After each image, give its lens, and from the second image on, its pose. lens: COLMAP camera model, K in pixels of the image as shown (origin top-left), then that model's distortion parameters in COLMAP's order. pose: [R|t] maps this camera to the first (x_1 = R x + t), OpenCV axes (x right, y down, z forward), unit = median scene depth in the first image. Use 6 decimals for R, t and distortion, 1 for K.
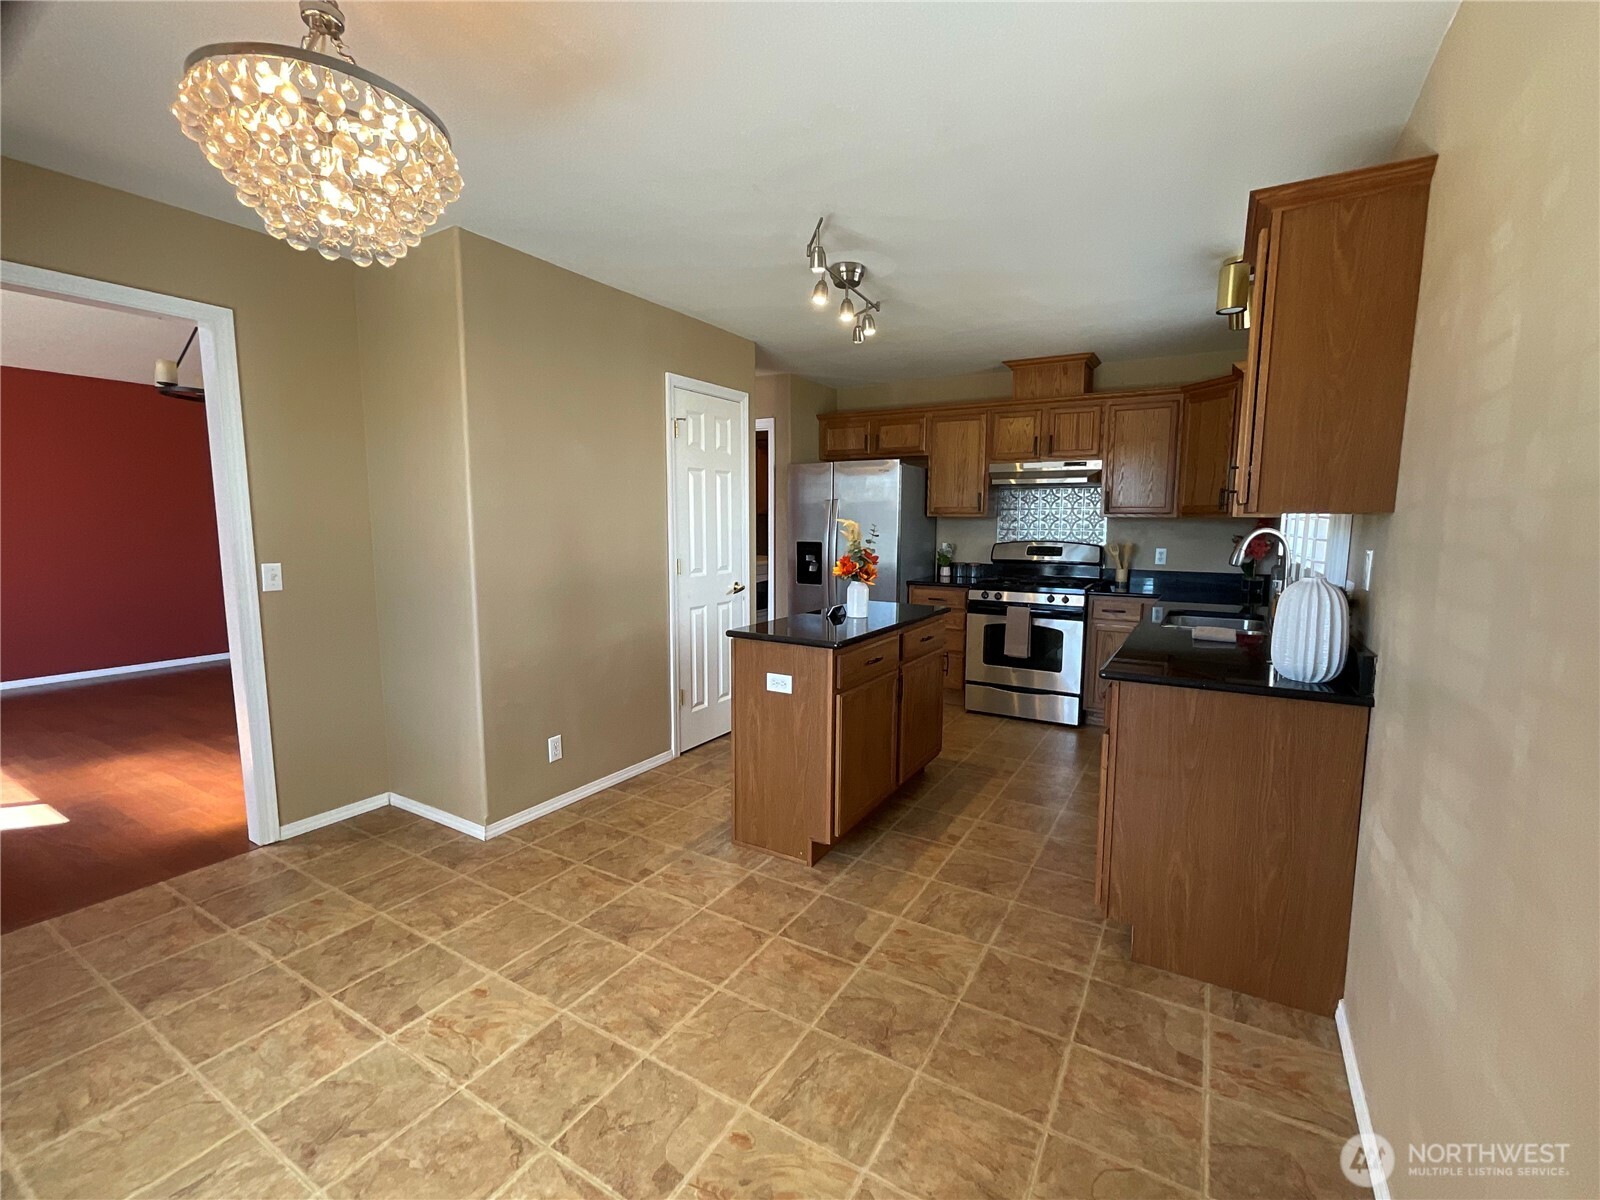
lens RADIAL K [[701.9, 0, 799.6], [0, 701.9, 601.2], [0, 0, 1]] dist [-0.007505, 0.005627]
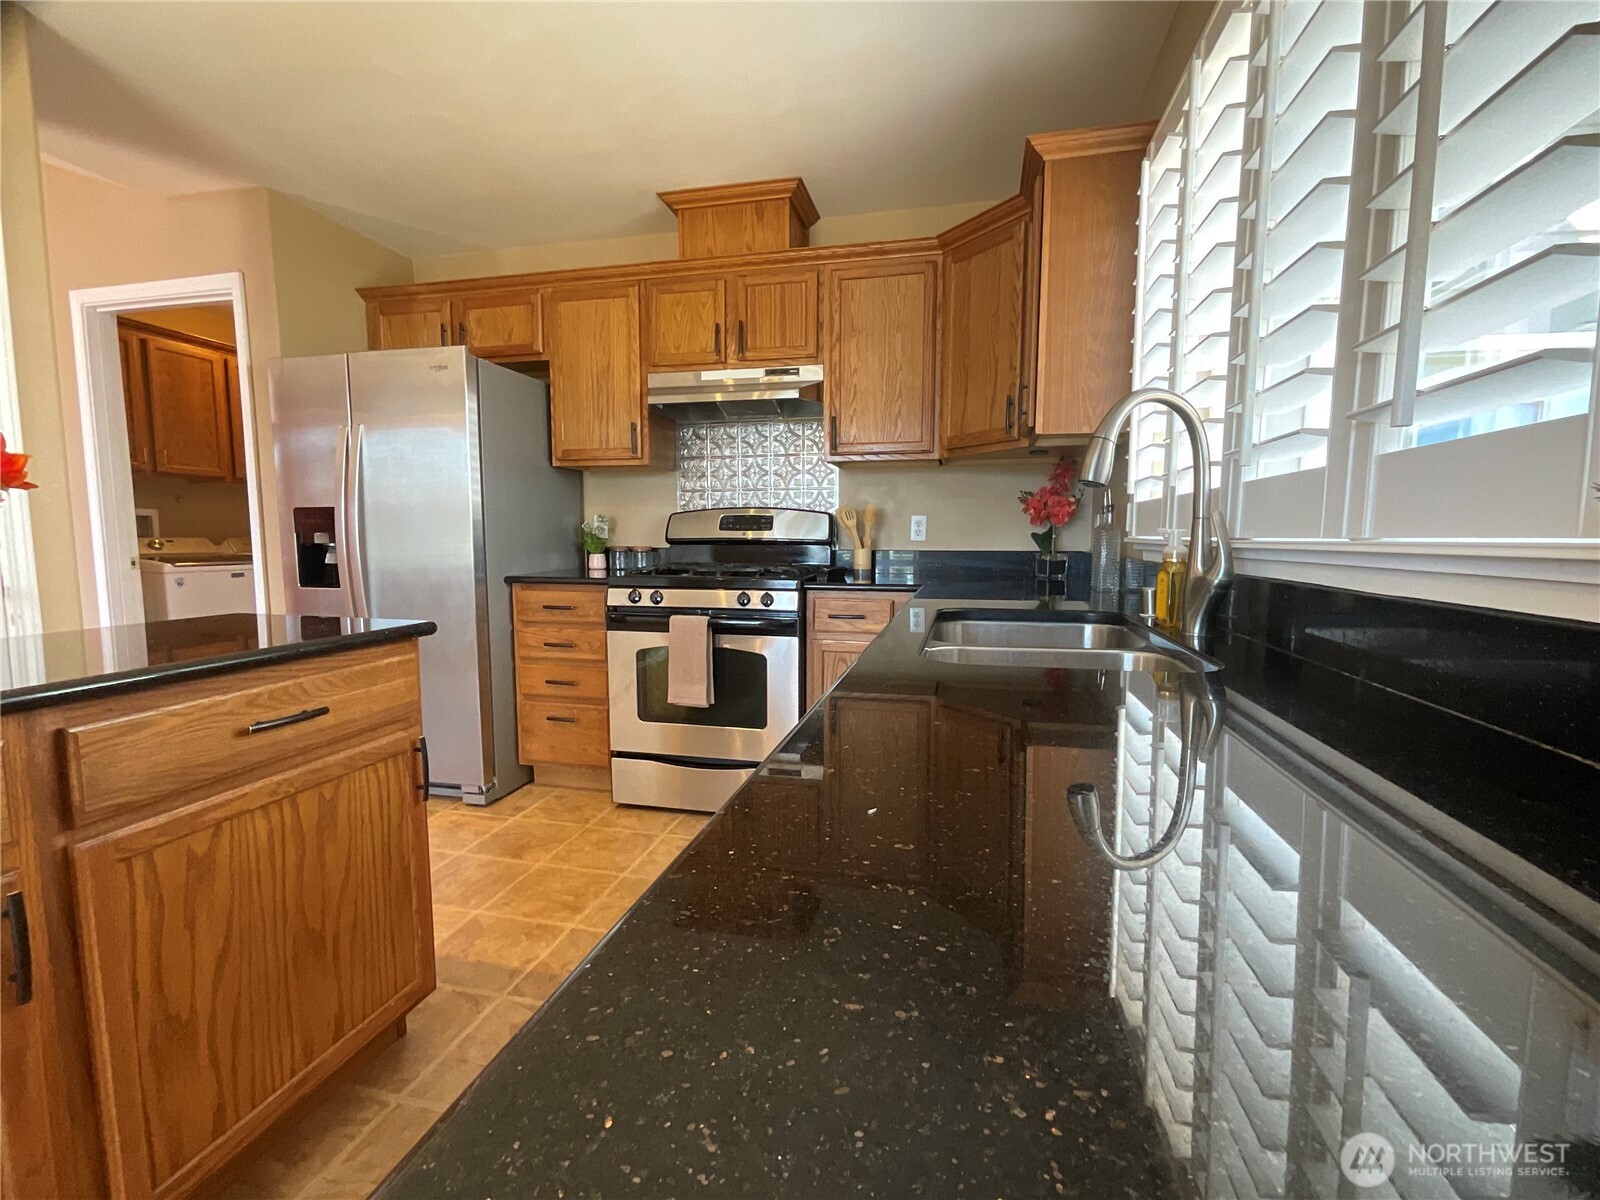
lens RADIAL K [[701.9, 0, 798.8], [0, 701.9, 600.3], [0, 0, 1]] dist [-0.007505, 0.005627]
pose [[0.953550, -0.030818, 0.299655, 0.219155], [0.036663, 0.999231, -0.013902, 0.006575], [-0.298997, 0.024242, 0.953946, 0.426233]]
